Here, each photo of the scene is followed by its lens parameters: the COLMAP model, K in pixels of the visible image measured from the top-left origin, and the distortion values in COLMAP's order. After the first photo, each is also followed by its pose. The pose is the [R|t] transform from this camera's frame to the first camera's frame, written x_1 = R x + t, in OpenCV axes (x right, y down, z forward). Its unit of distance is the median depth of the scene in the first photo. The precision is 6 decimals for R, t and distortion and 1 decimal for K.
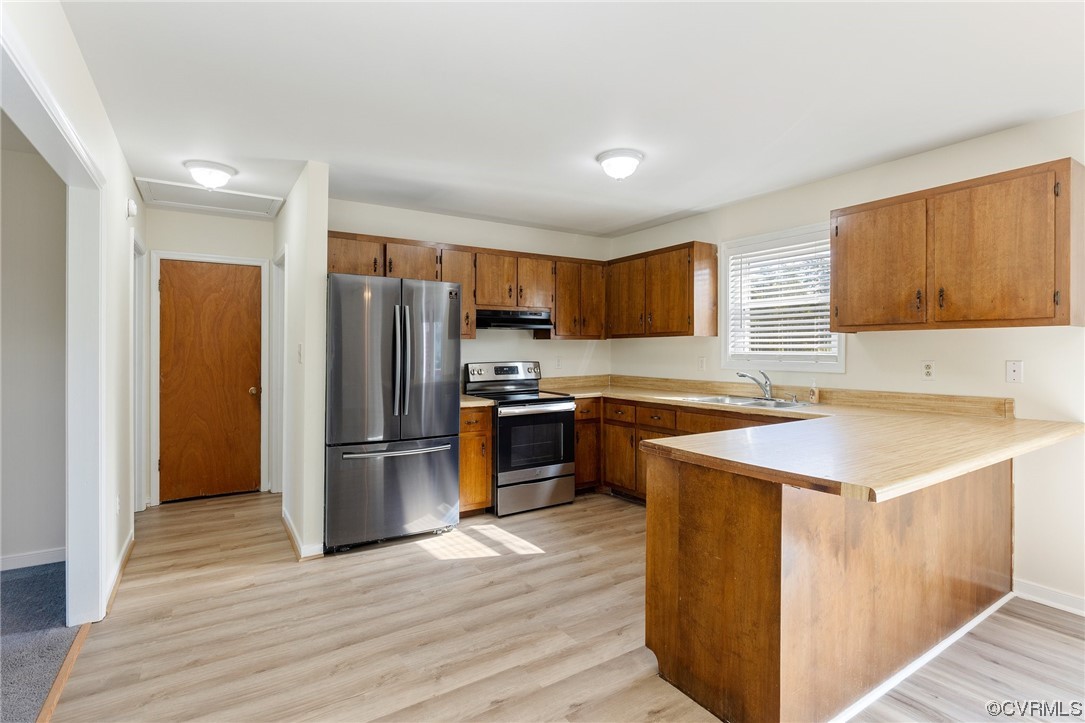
lens RADIAL K [[529.2, 0, 541.3], [0, 529.2, 353.0], [0, 0, 1]] dist [0.002771, -0.002722]
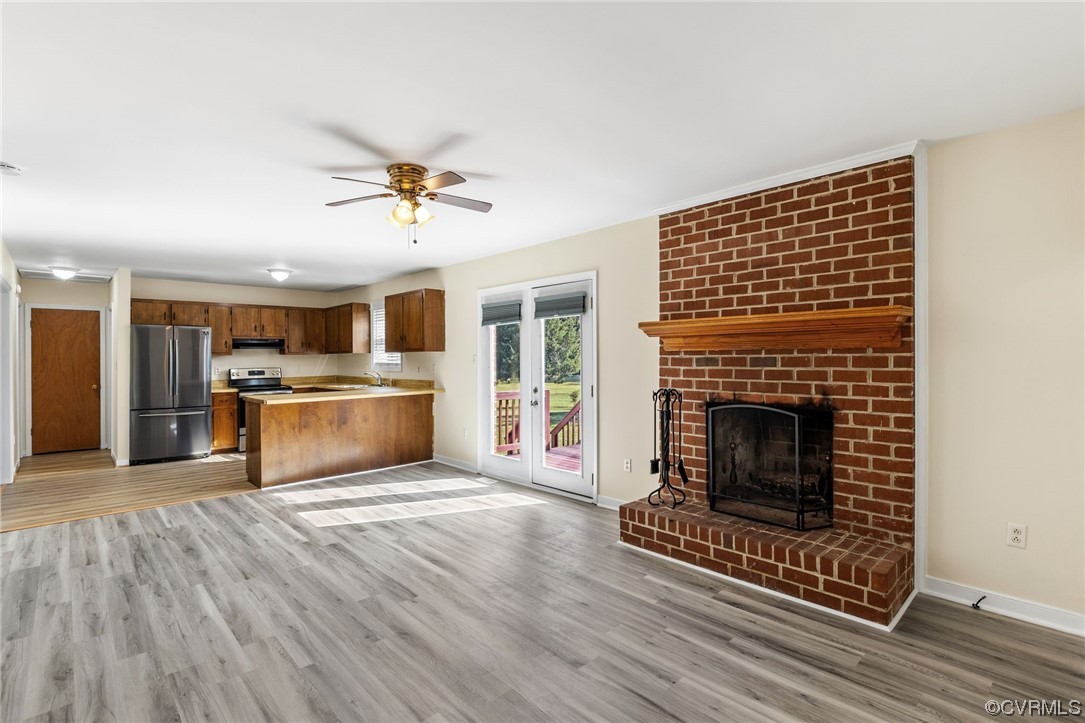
lens RADIAL K [[500.0, 0, 517.9], [0, 500.0, 357.9], [0, 0, 1]] dist [-0.006769, -0.001308]
pose [[0.986937, -0.006712, 0.160970, 0.626641], [0.007347, 0.999967, -0.003354, -0.005459], [-0.160942, 0.004493, 0.986954, -0.913770]]
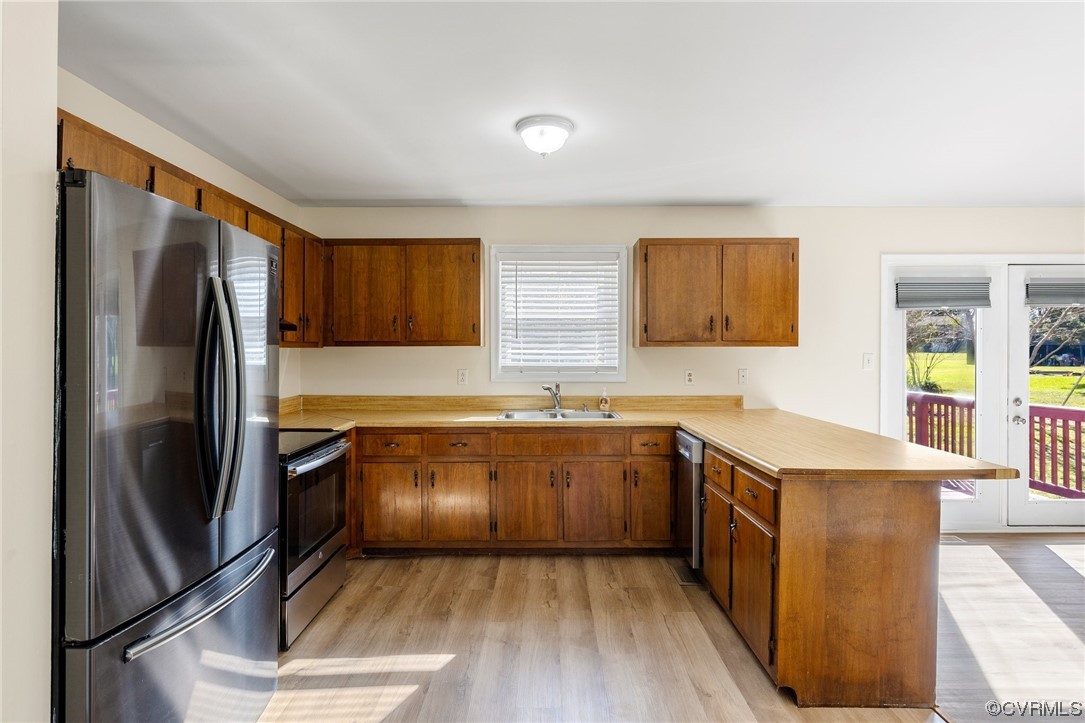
lens RADIAL K [[563.4, 0, 536.2], [0, 563.4, 354.0], [0, 0, 1]] dist [0.002851, -0.002047]
pose [[0.552754, -0.004033, 0.833335, -0.473601], [0.004172, 0.999989, 0.002072, -0.022065], [-0.833334, 0.002331, 0.552764, 0.434208]]
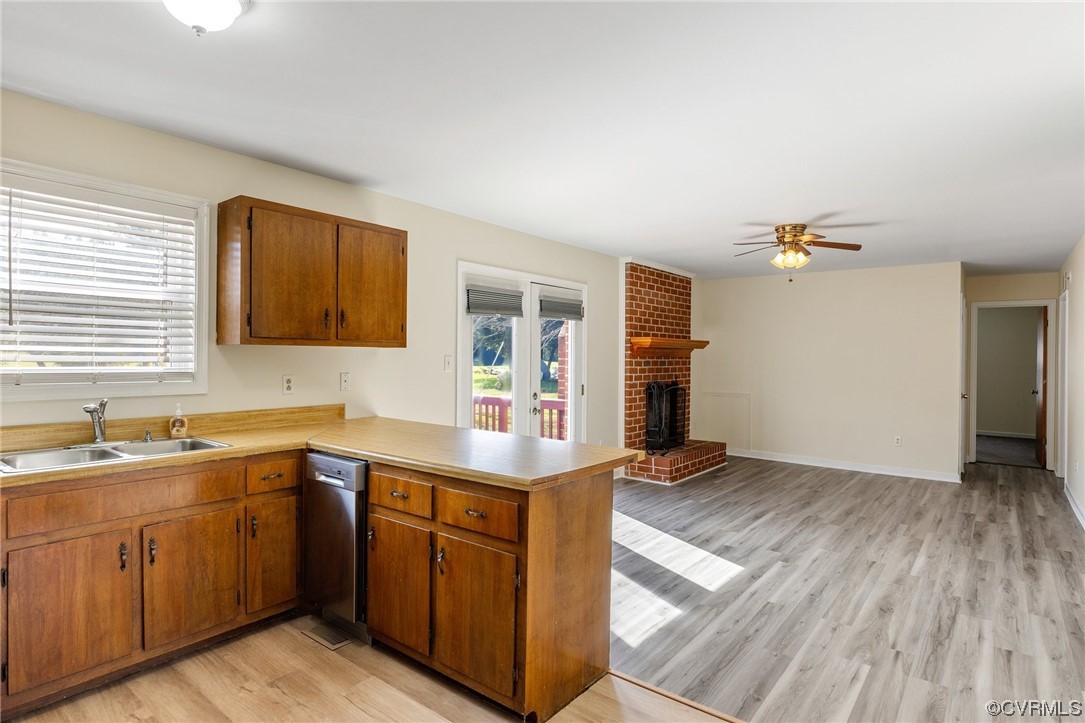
lens RADIAL K [[611.0, 0, 524.6], [0, 611.0, 354.2], [0, 0, 1]] dist [-0.003968, -0.000636]
pose [[-0.328195, -0.003365, 0.944604, -0.402768], [-0.008390, 0.999965, 0.000647, -0.023163], [-0.944573, -0.007713, -0.328211, 0.740972]]
